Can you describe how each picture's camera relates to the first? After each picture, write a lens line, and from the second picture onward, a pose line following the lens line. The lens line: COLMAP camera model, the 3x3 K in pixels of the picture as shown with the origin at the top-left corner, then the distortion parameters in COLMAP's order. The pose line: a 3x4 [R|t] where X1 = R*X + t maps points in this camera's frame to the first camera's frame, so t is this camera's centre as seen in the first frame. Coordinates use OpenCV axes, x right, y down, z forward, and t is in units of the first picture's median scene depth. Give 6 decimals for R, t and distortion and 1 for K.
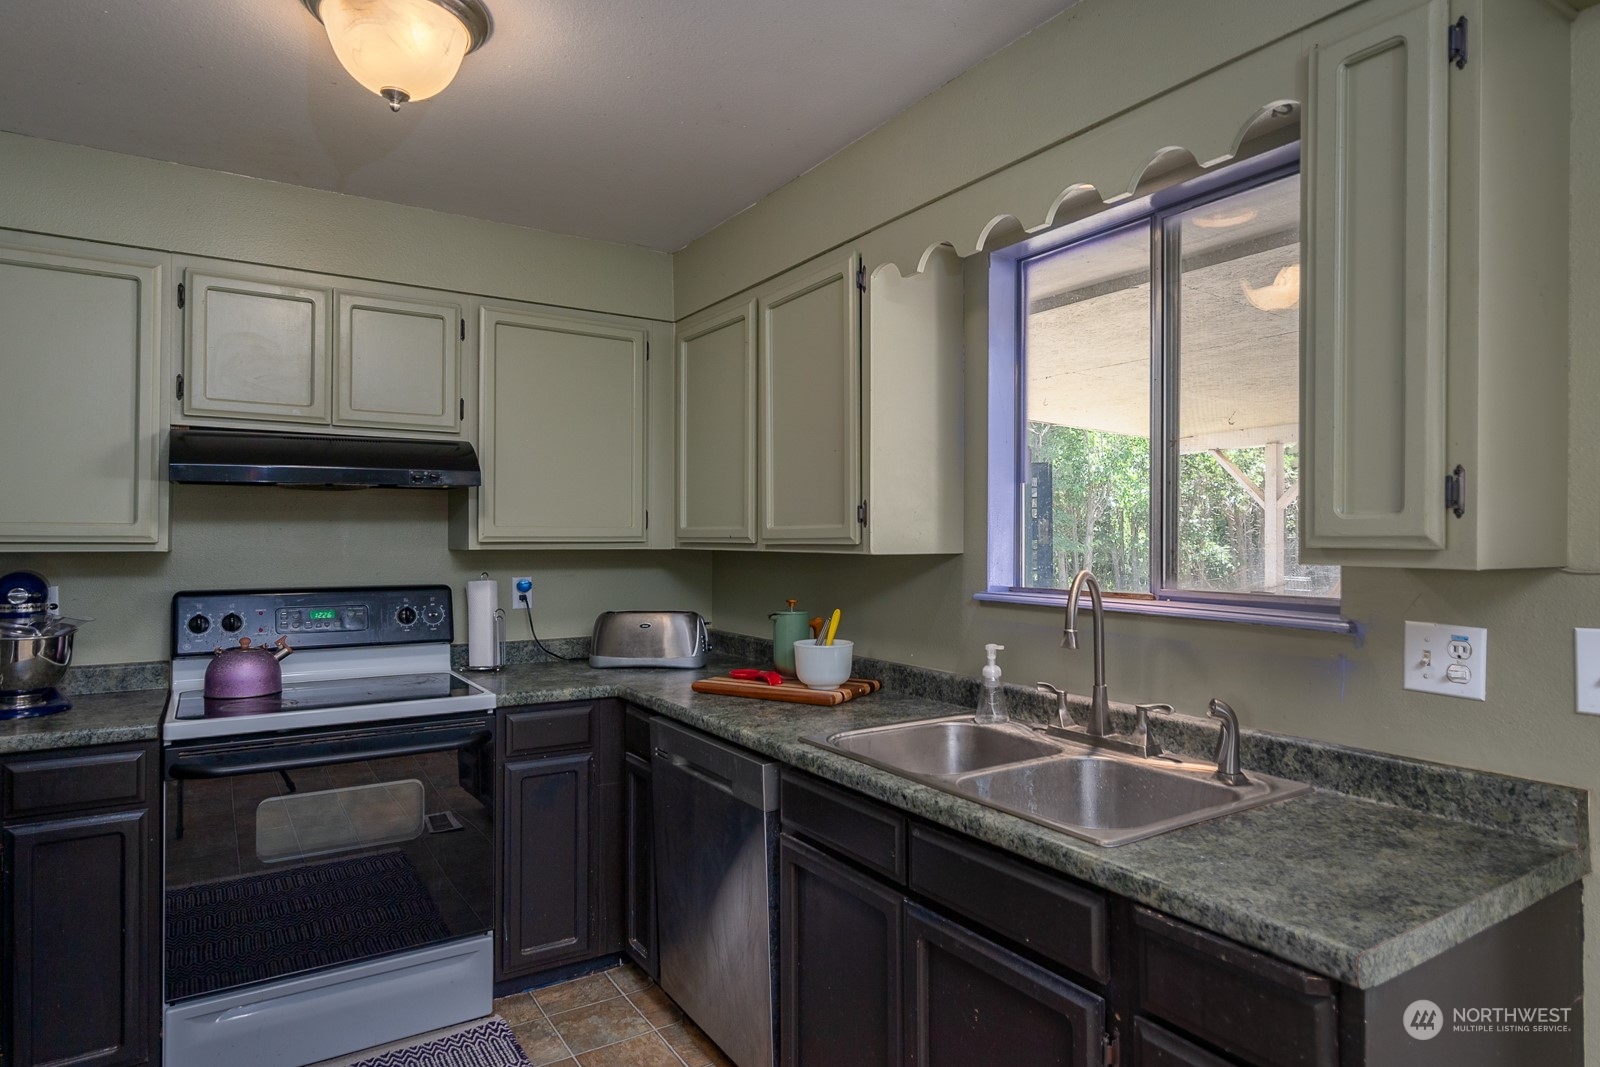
lens RADIAL K [[888.2, 0, 757.6], [0, 888.2, 536.3], [0, 0, 1]] dist [-0.001791, 0.002478]
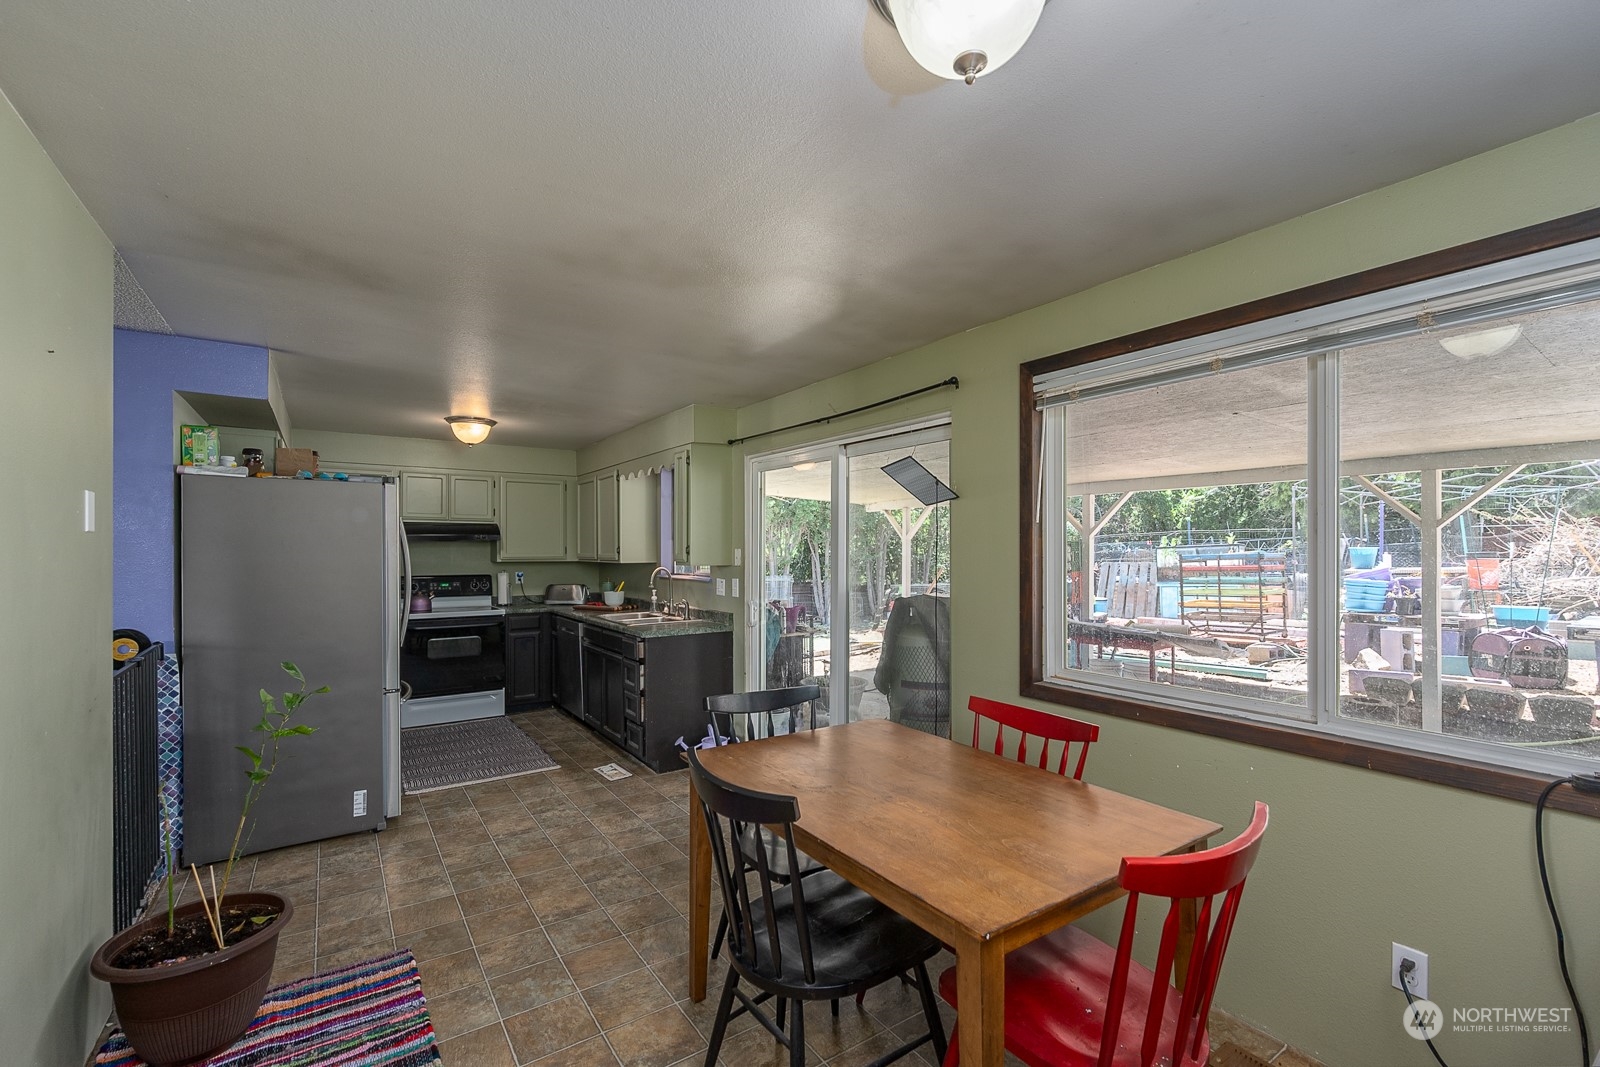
lens RADIAL K [[680.8, 0, 790.5], [0, 680.8, 554.1], [0, 0, 1]] dist [-0.002735, -0.000044]
pose [[0.998394, -0.002936, 0.056580, 0.539710], [0.002351, 0.999943, 0.010415, -0.032459], [-0.056607, -0.010266, 0.998344, -1.354172]]
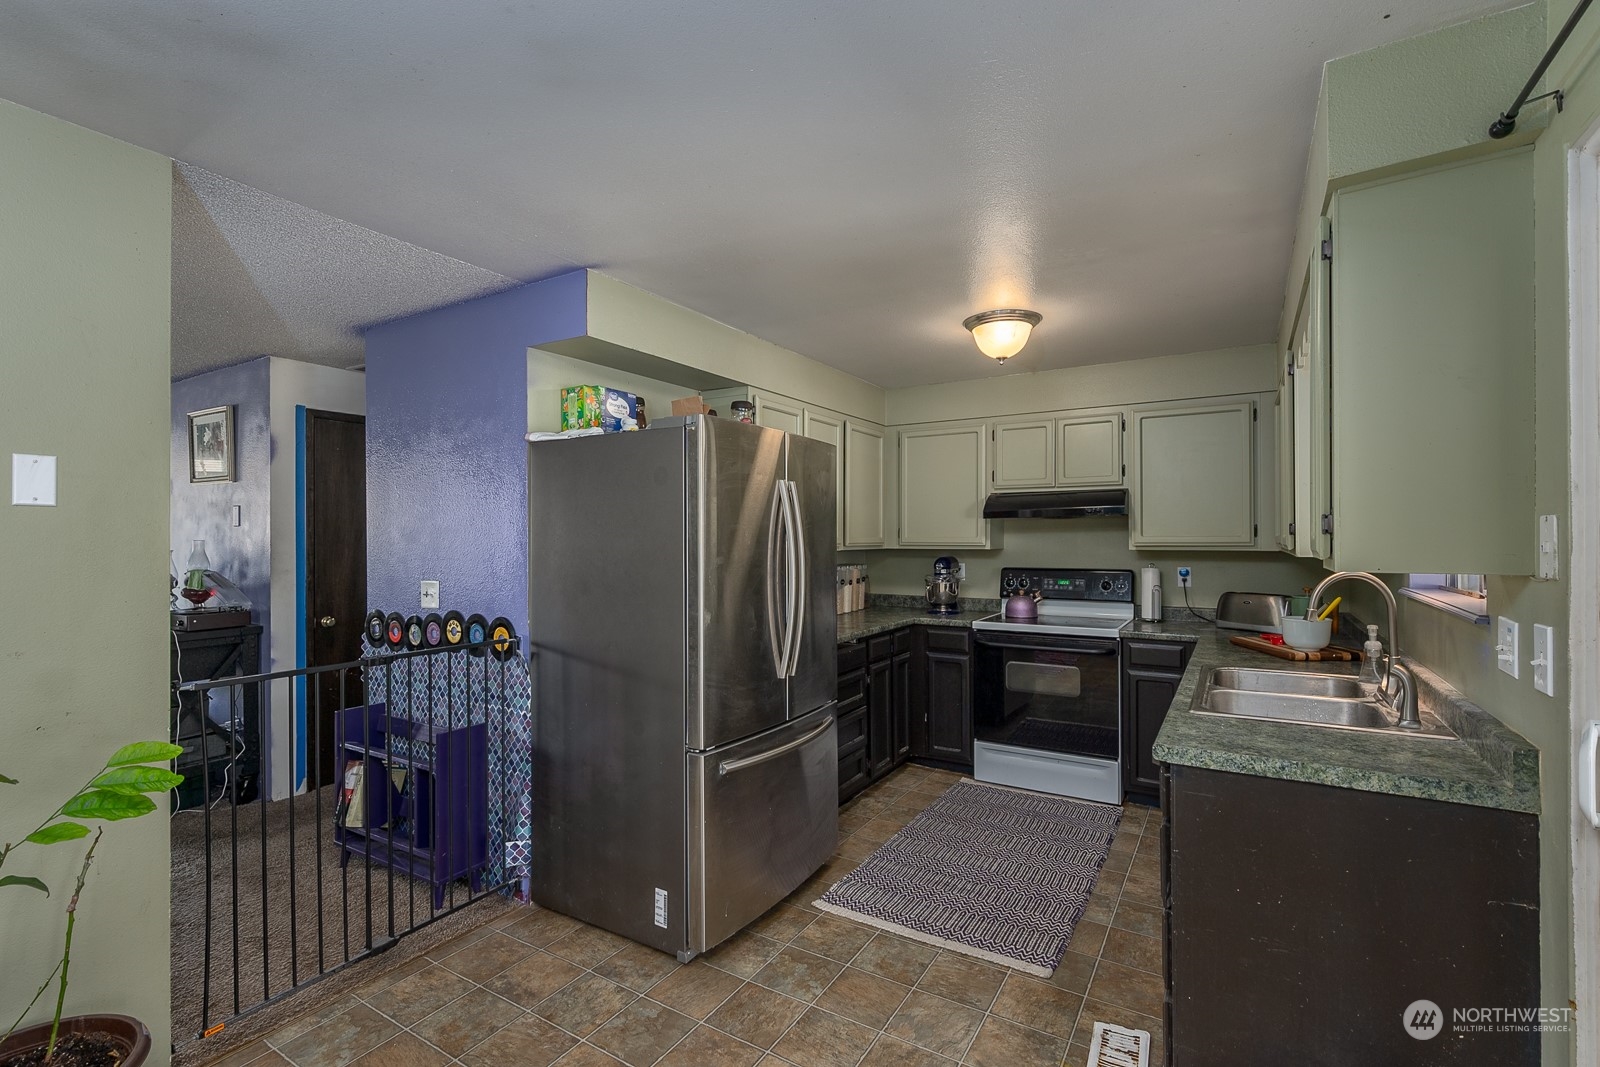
lens RADIAL K [[717.5, 0, 840.8], [0, 717.5, 540.1], [0, 0, 1]] dist [-0.003603, -0.000160]
pose [[0.480243, 0.000059, -0.877136, 0.709581], [0.007344, 0.999965, 0.004088, -0.015490], [0.877105, -0.008405, 0.480225, -0.198442]]
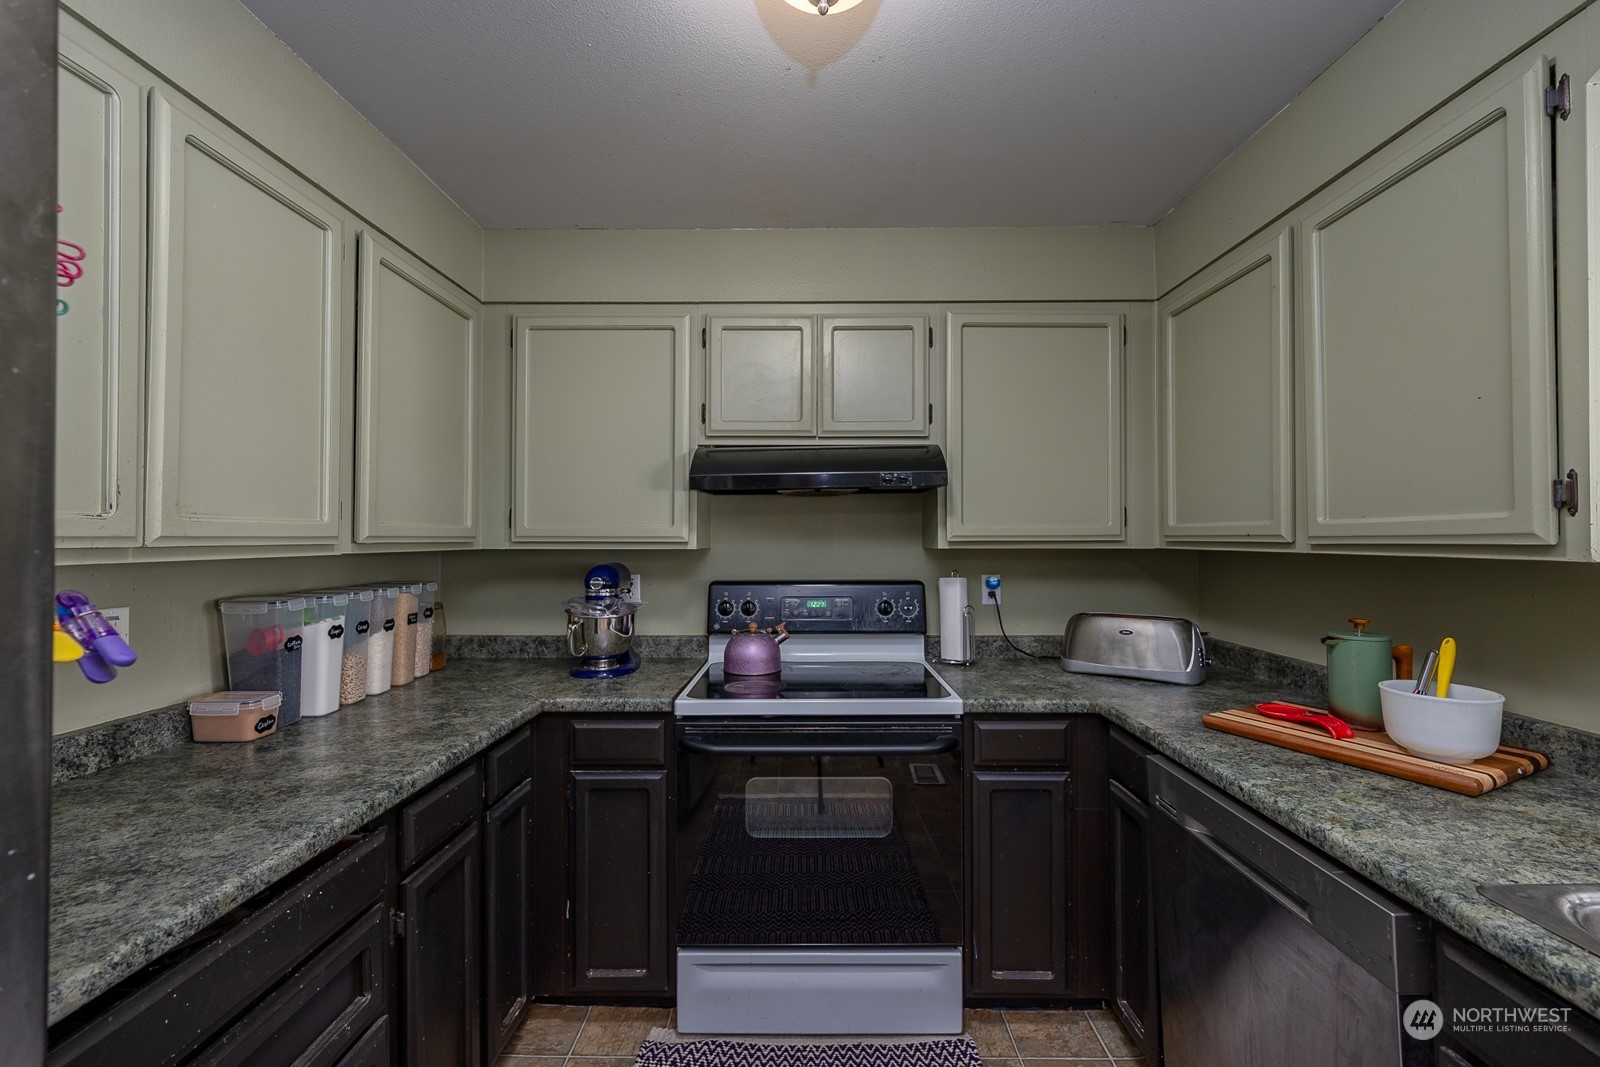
lens RADIAL K [[608.2, 0, 811.5], [0, 608.2, 531.0], [0, 0, 1]] dist [-0.000309, 0.000675]
pose [[0.852057, -0.009657, -0.523360, -0.087172], [0.004899, 0.999933, -0.010476, 0.001483], [0.523426, 0.006362, 0.852048, 0.348423]]
